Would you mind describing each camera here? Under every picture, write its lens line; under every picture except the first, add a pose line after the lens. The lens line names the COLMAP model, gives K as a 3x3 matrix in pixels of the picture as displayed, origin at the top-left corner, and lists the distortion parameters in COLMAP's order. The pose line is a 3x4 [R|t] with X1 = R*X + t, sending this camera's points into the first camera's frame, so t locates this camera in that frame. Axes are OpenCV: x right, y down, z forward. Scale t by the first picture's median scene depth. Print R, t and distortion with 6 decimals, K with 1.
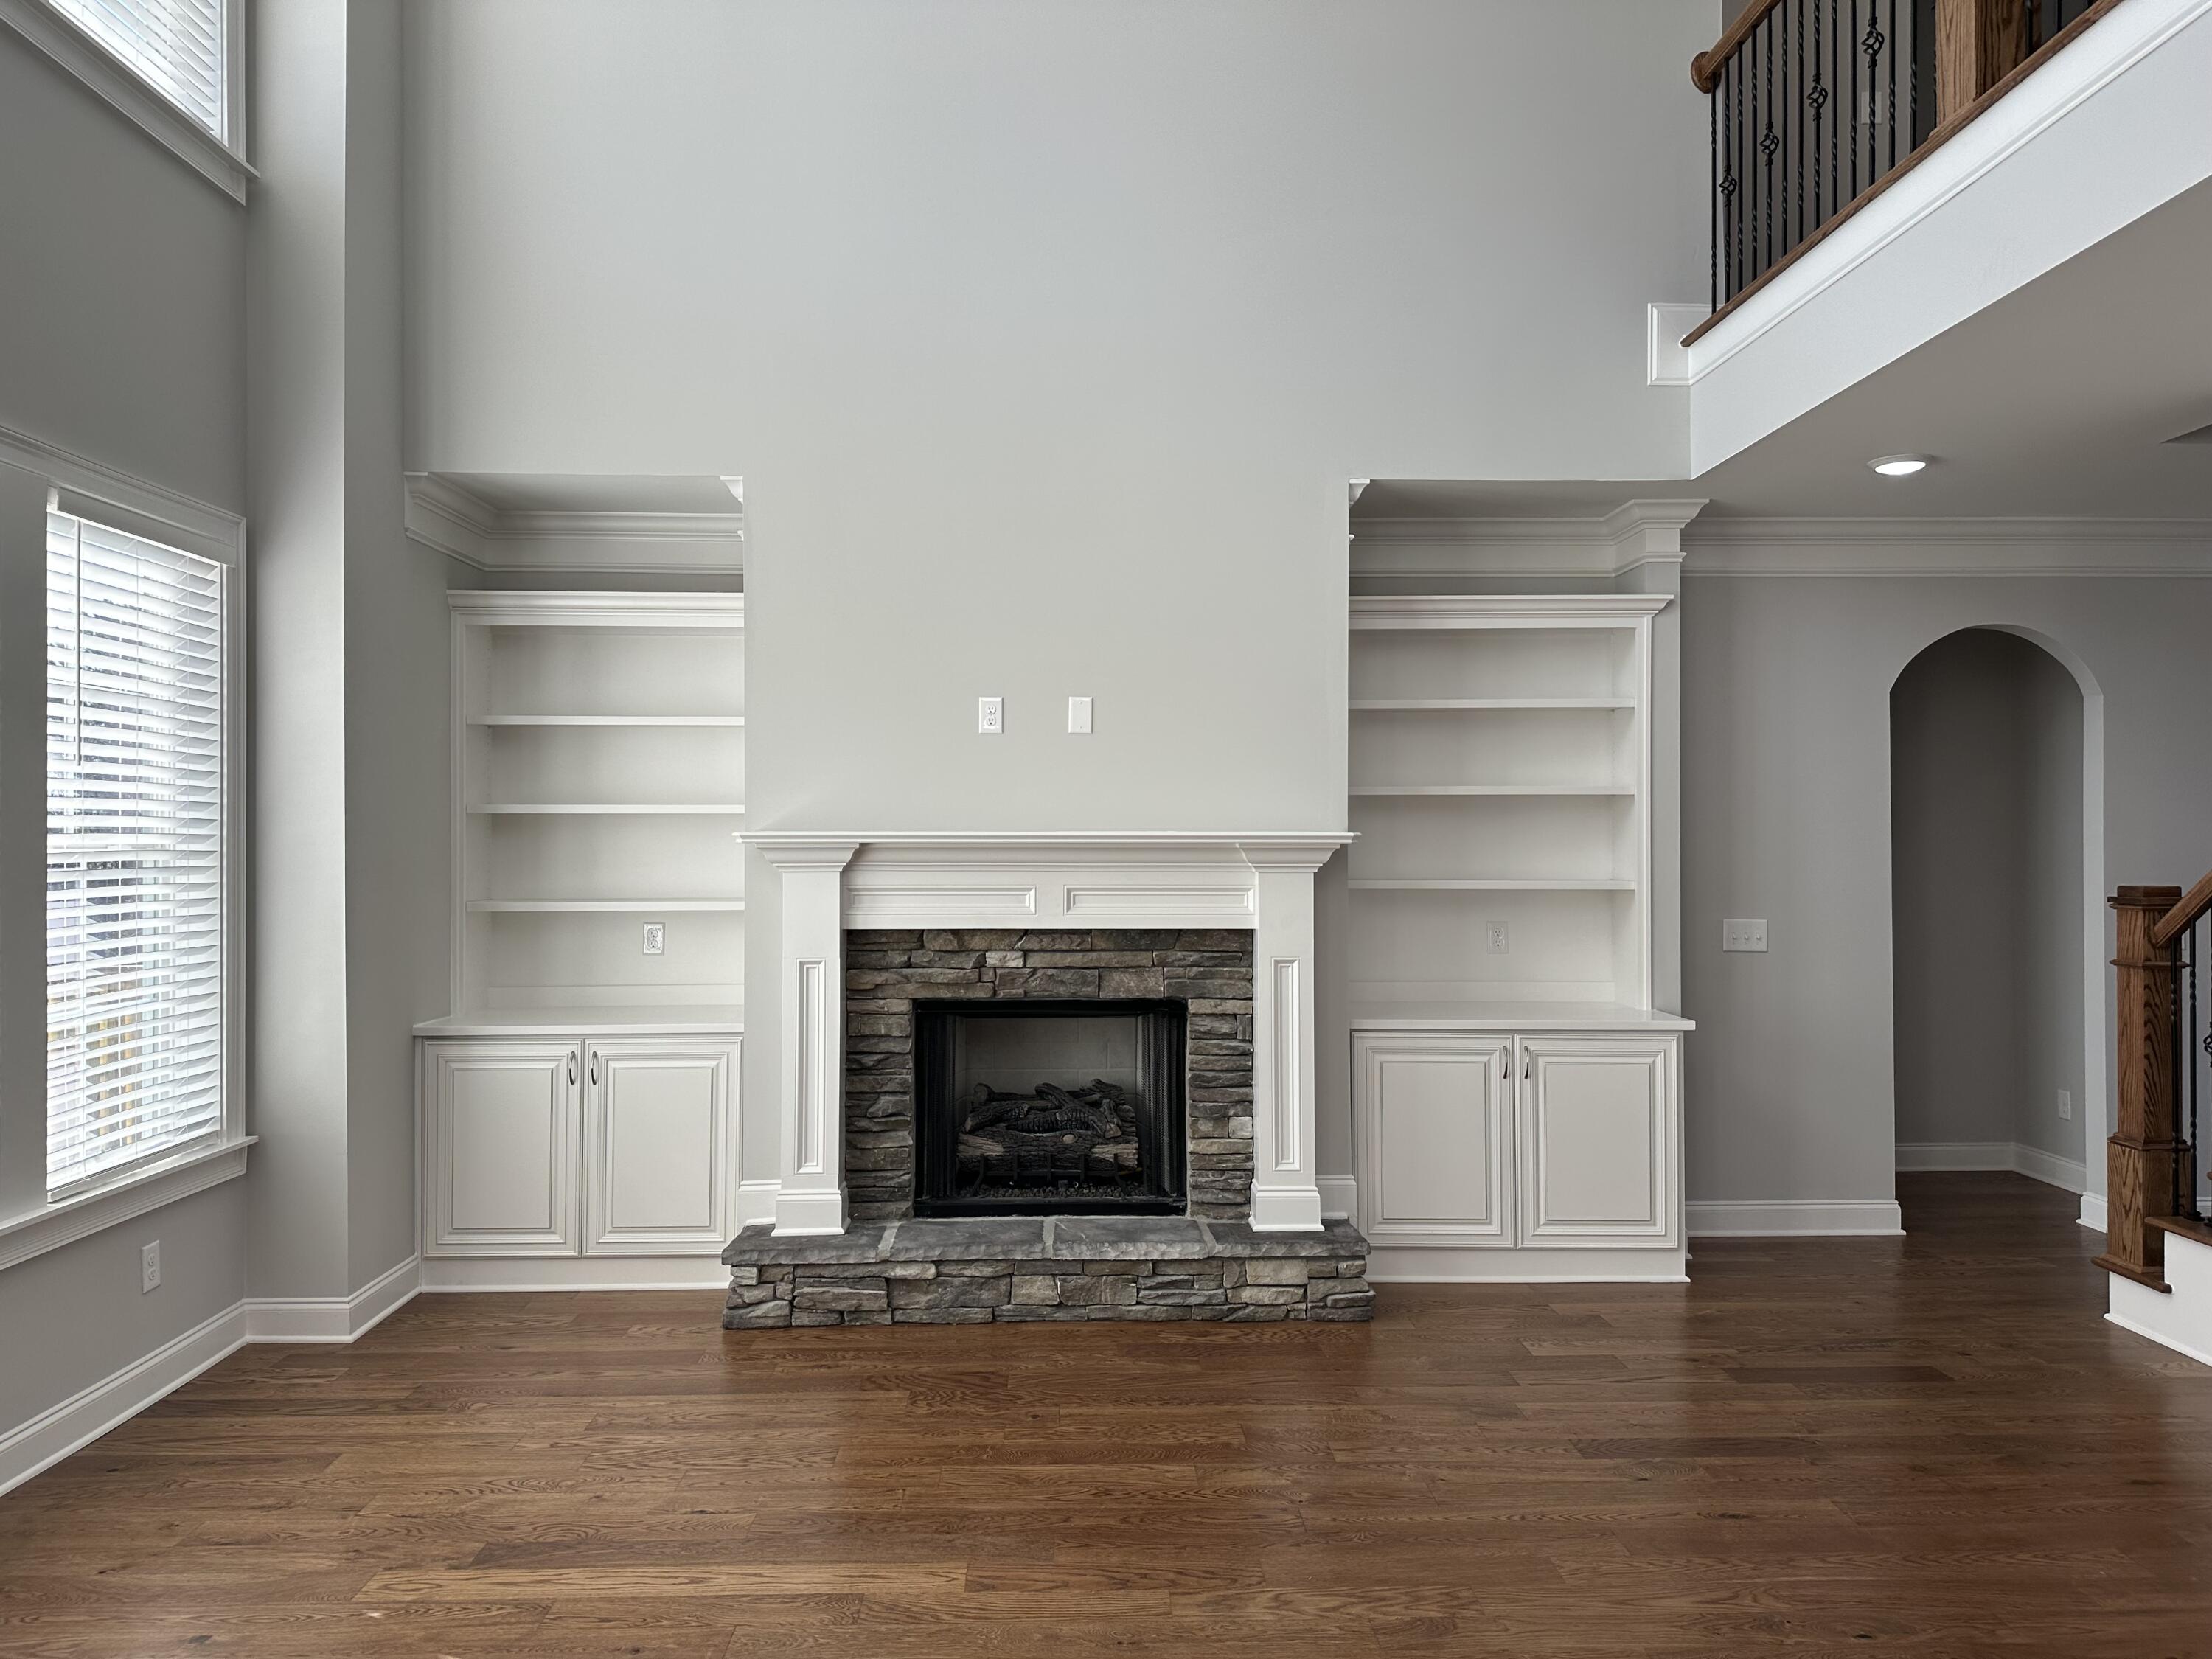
lens RADIAL K [[1544.6, 0, 1105.8], [0, 1544.6, 830.5], [0, 0, 1]] dist [0.000798, -0.005188]
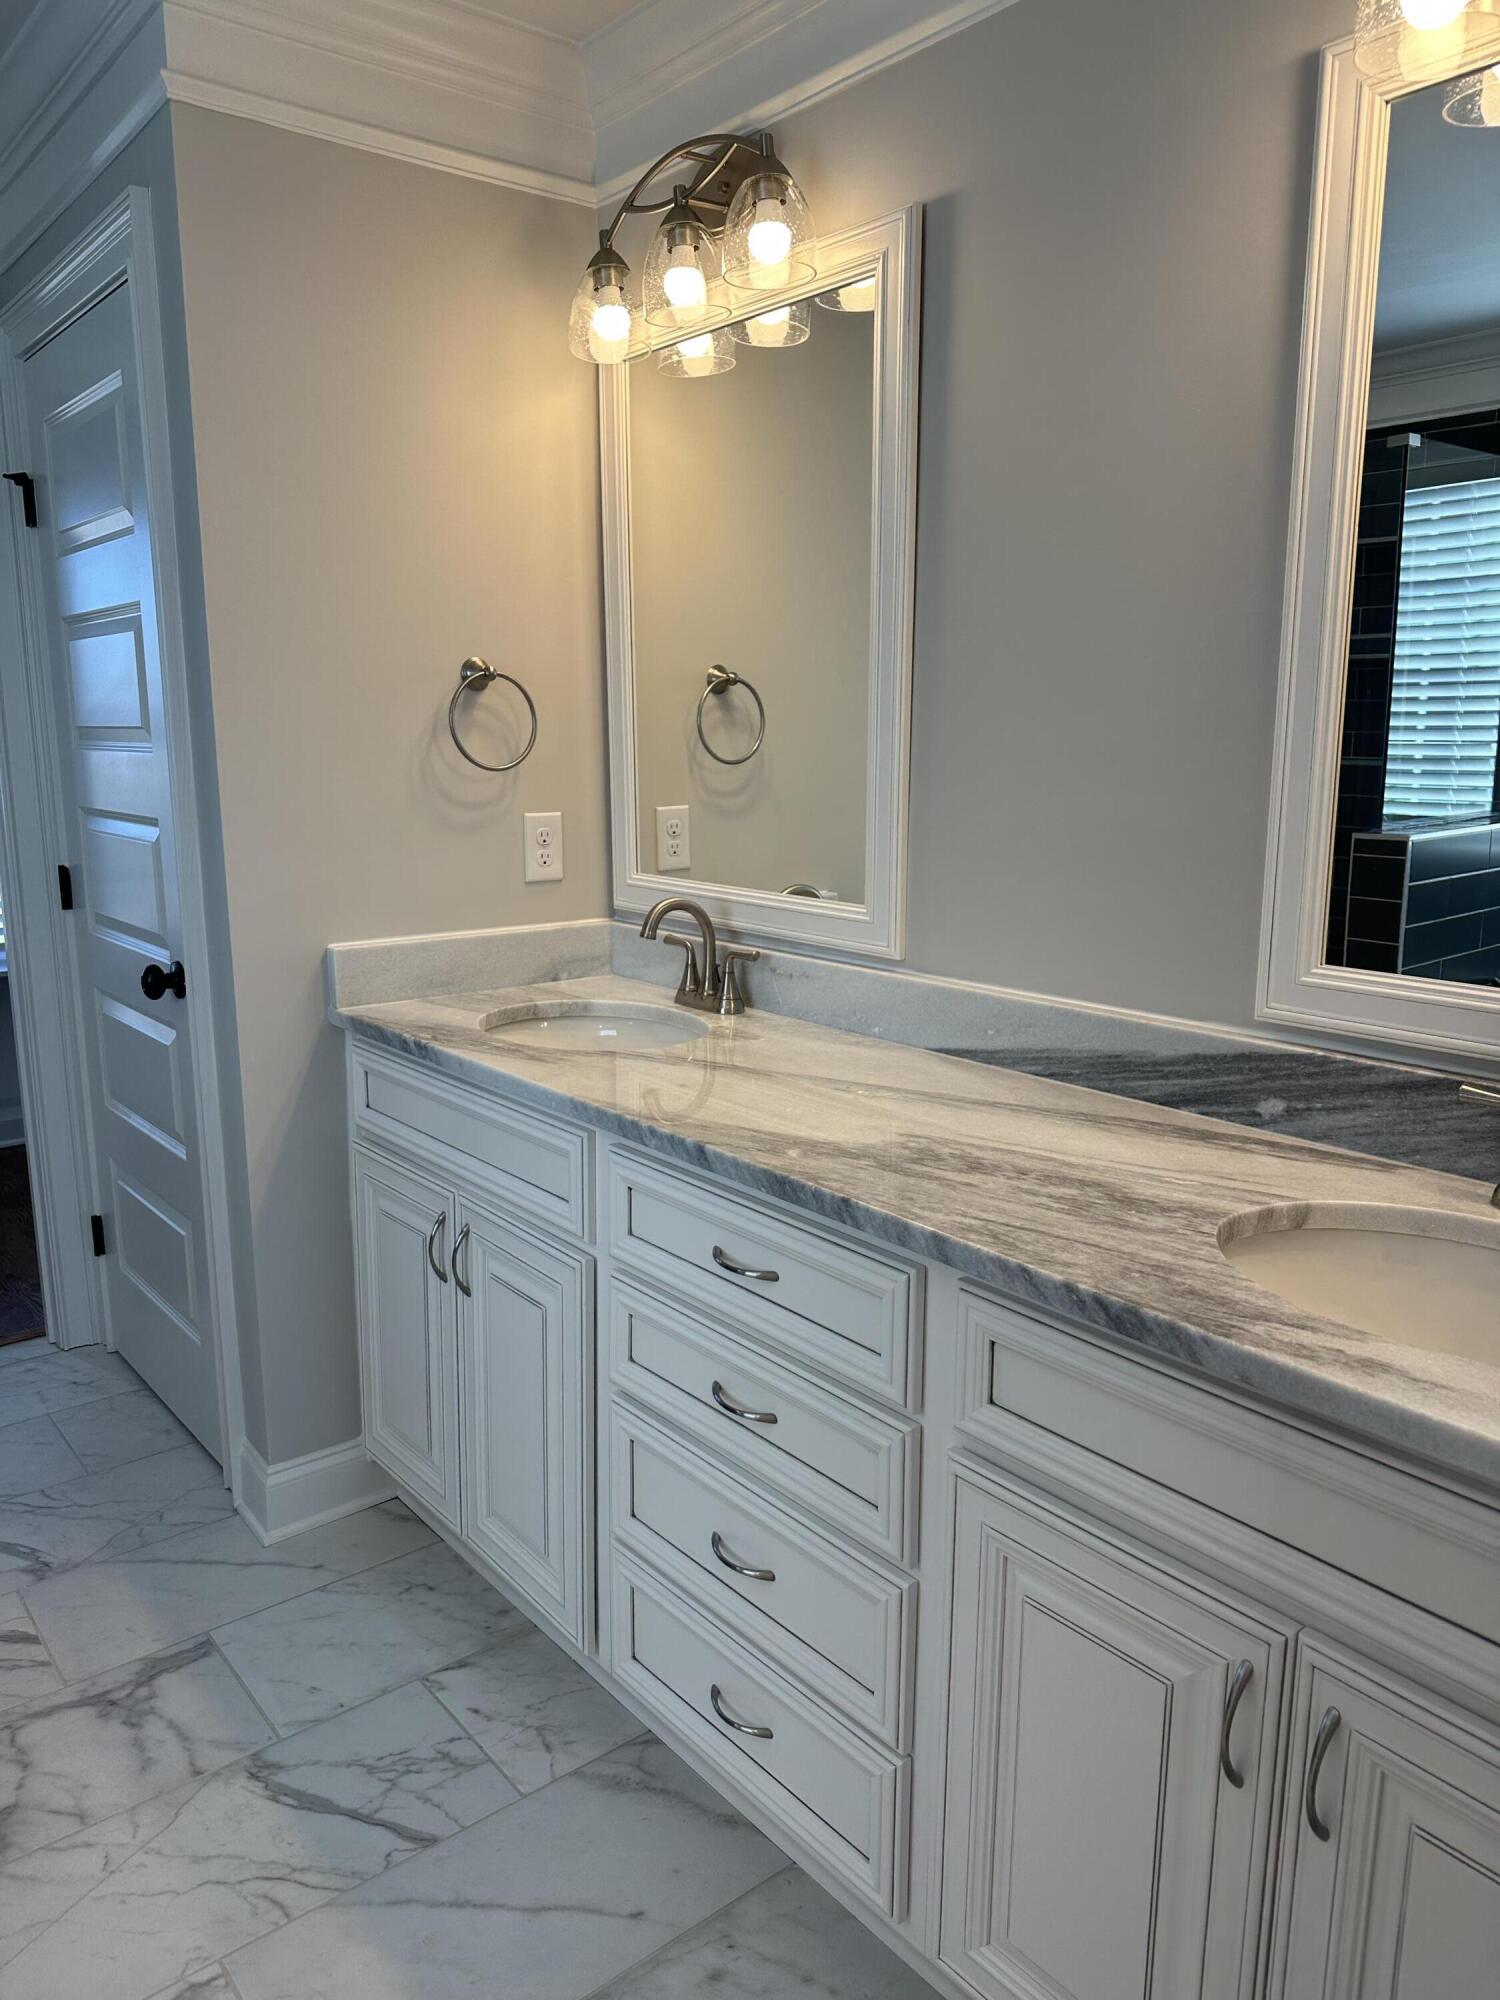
lens RADIAL K [[1396.5, 0, 747.3], [0, 1396.5, 1000.0], [0, 0, 1]] dist [0.000798, -0.005188]
pose [[0.610111, 0.154210, -0.777164, -0.238238], [0.013231, 0.978757, 0.204598, -0.005648], [0.792206, -0.135110, 0.595109, 0.820322]]
